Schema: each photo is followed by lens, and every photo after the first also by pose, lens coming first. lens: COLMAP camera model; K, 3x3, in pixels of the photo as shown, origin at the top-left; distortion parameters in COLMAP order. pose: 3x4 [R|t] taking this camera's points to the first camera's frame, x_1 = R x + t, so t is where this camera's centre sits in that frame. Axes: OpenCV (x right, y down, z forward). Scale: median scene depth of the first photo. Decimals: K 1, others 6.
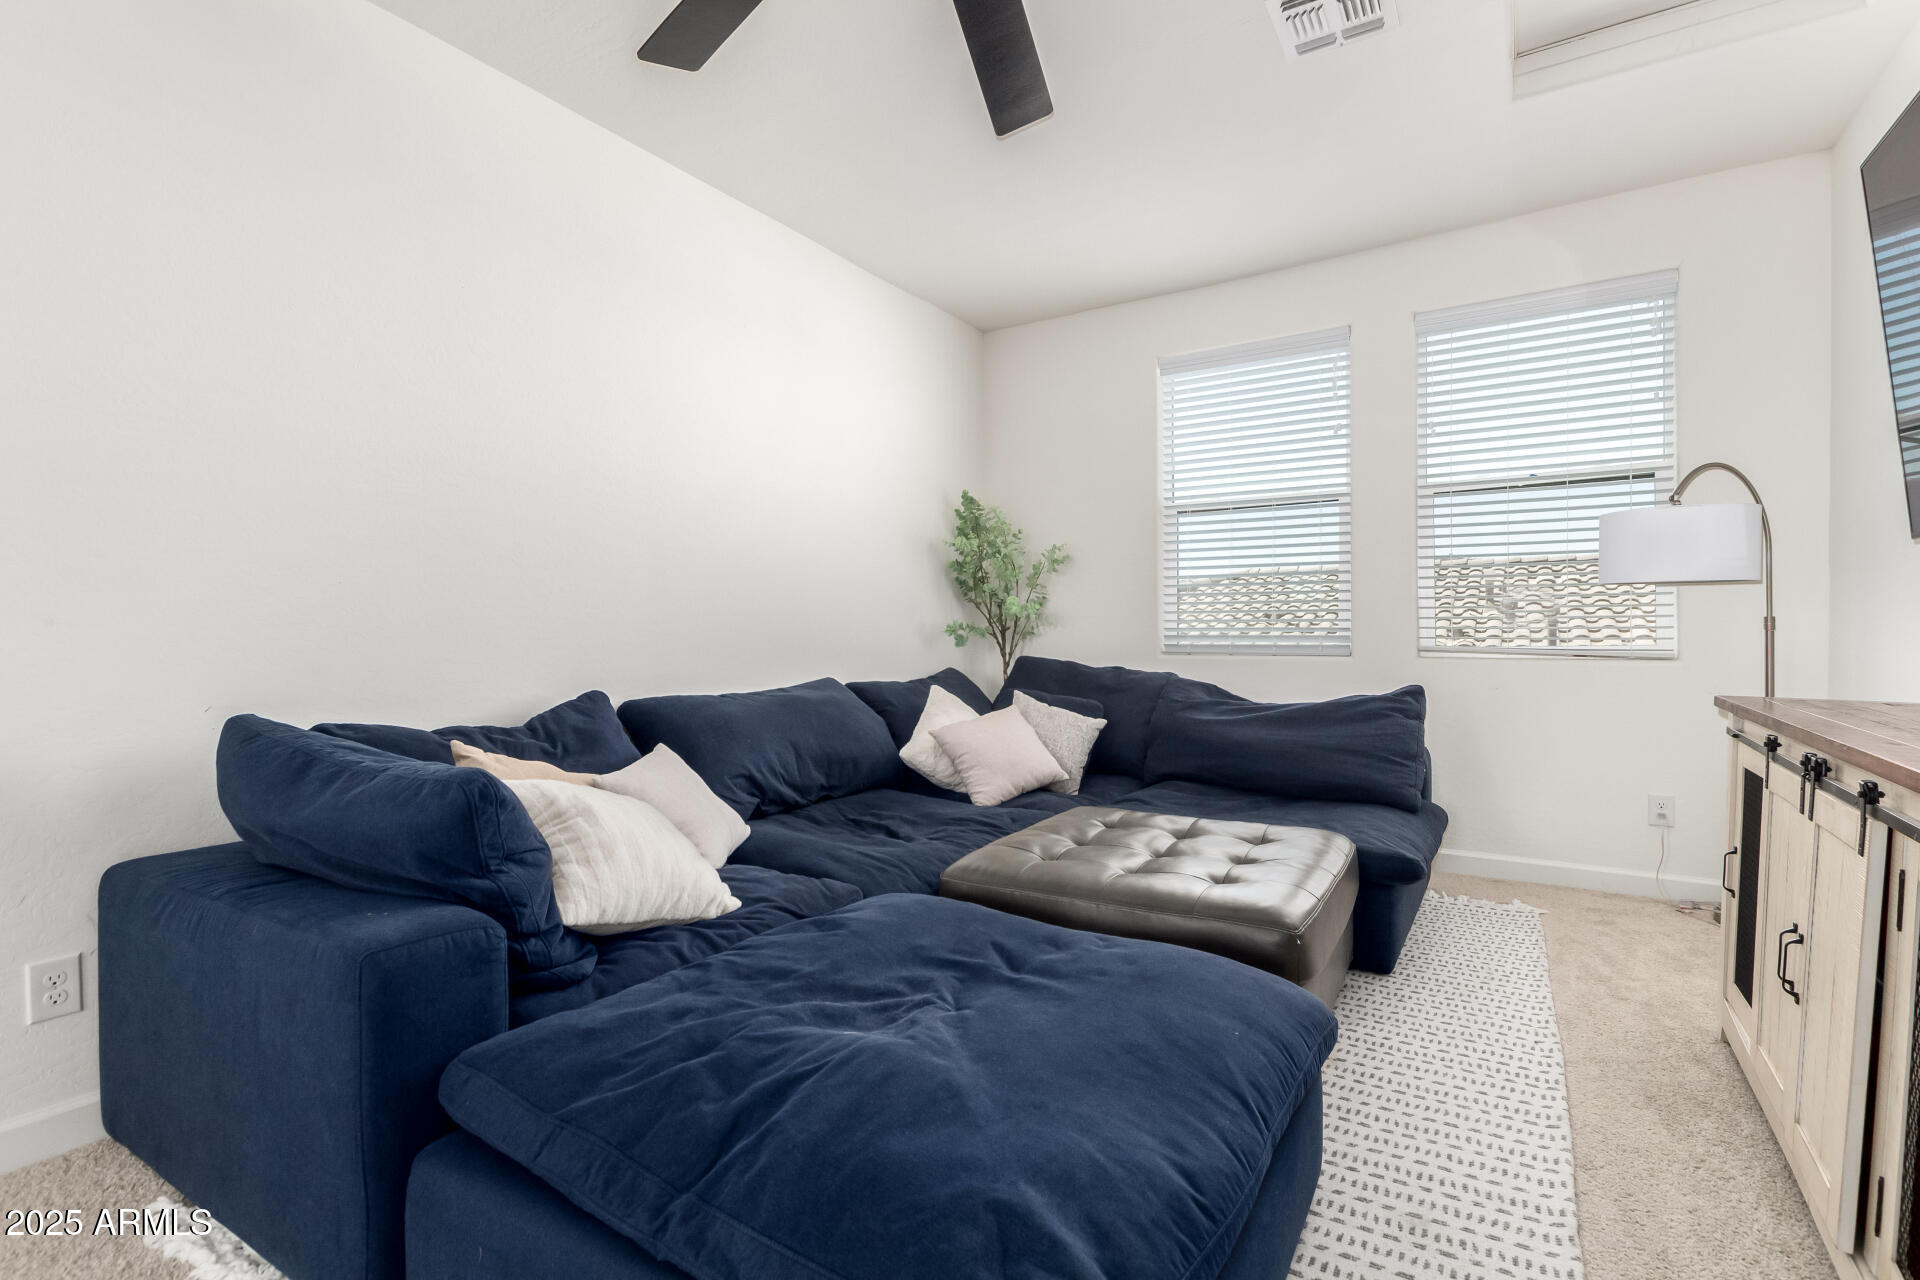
lens RADIAL K [[886.8, 0, 962.7], [0, 886.8, 645.1], [0, 0, 1]] dist [0.007969, -0.004506]
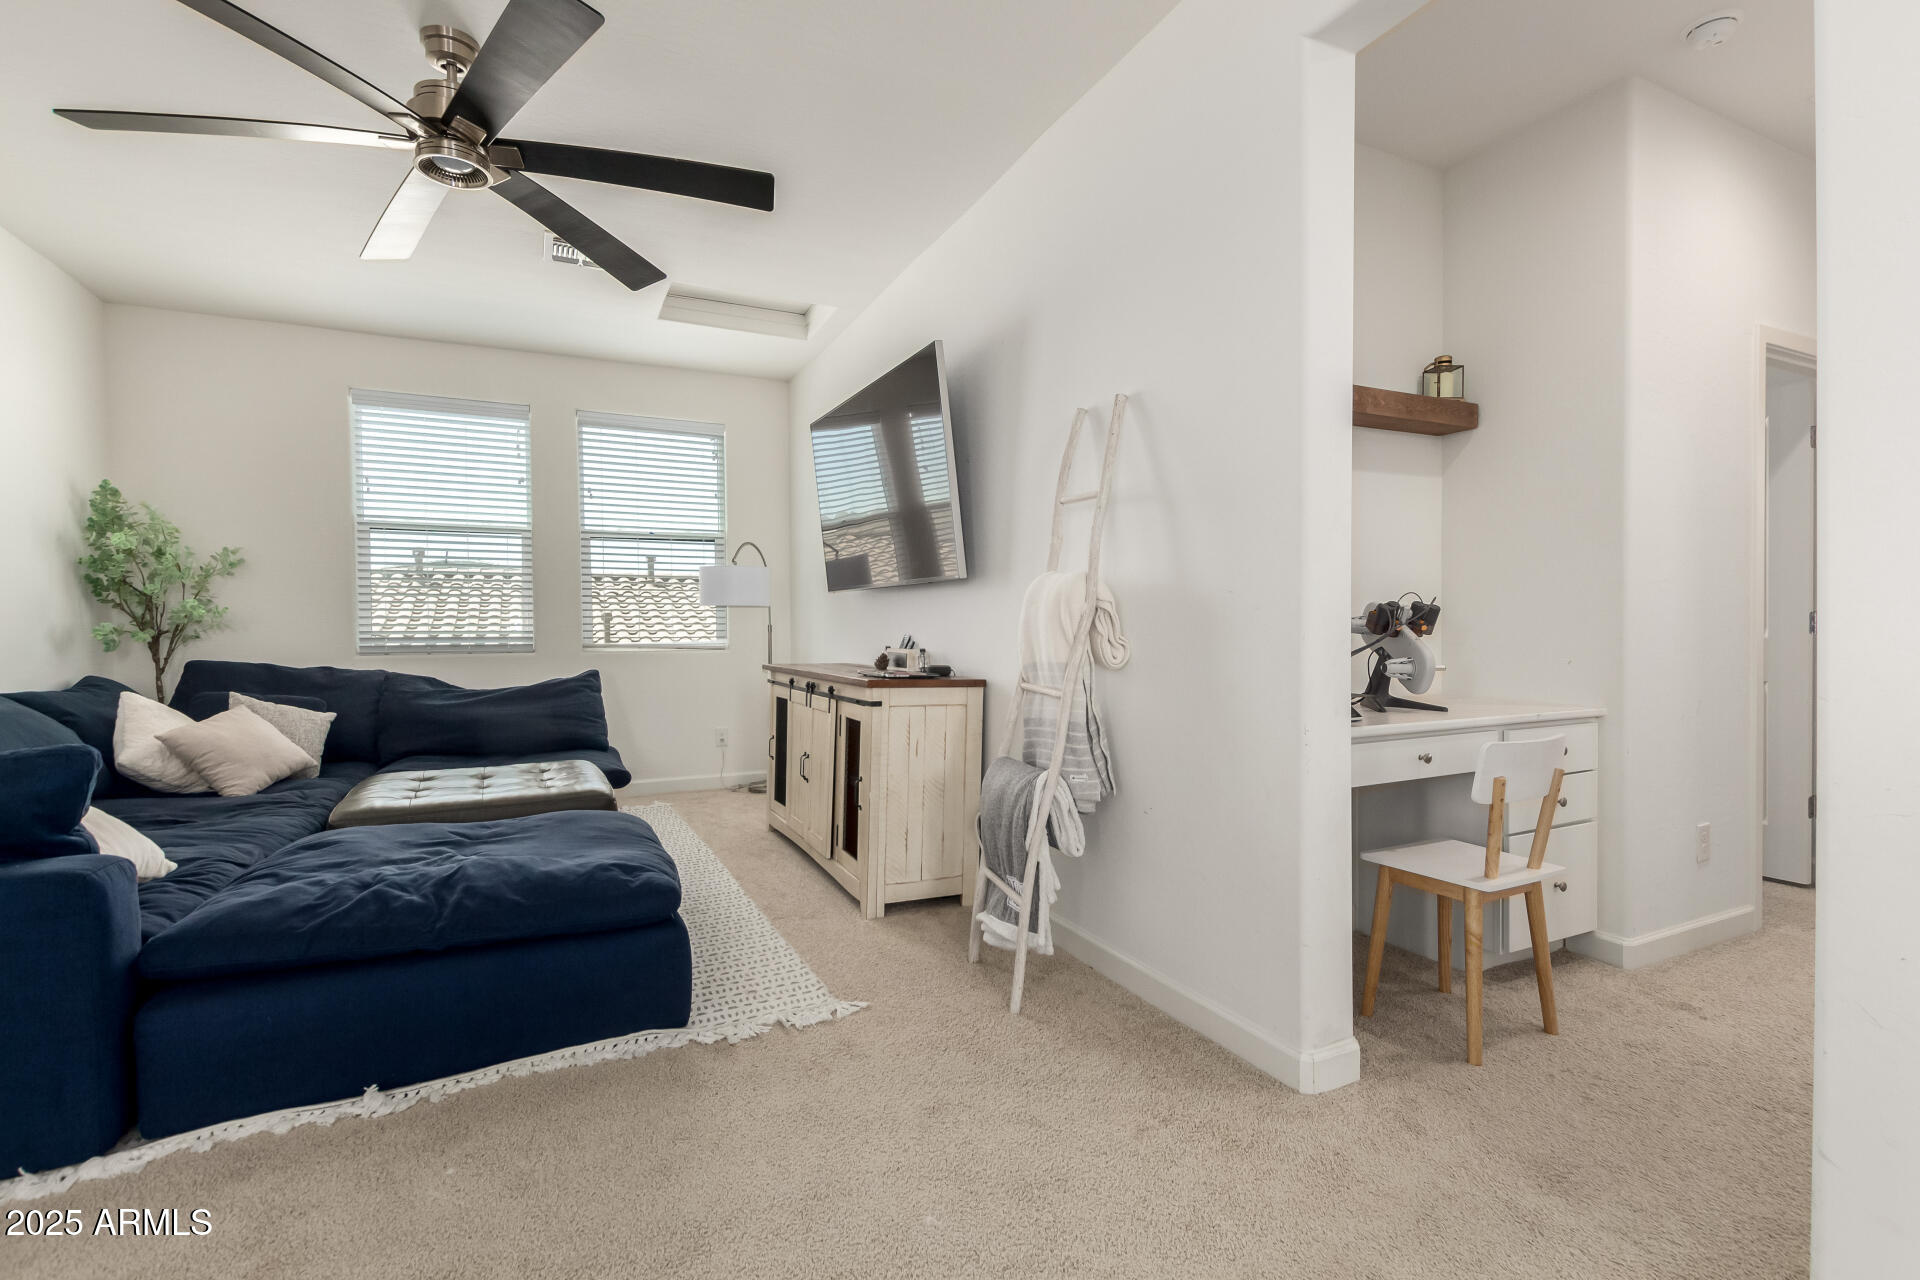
lens RADIAL K [[886.8, 0, 966.6], [0, 886.8, 636.2], [0, 0, 1]] dist [0.007969, -0.004506]
pose [[0.531805, -0.006296, 0.846843, -0.374518], [0.017688, 0.999837, -0.003675, 0.005383], [-0.846682, 0.016933, 0.531830, -0.284100]]
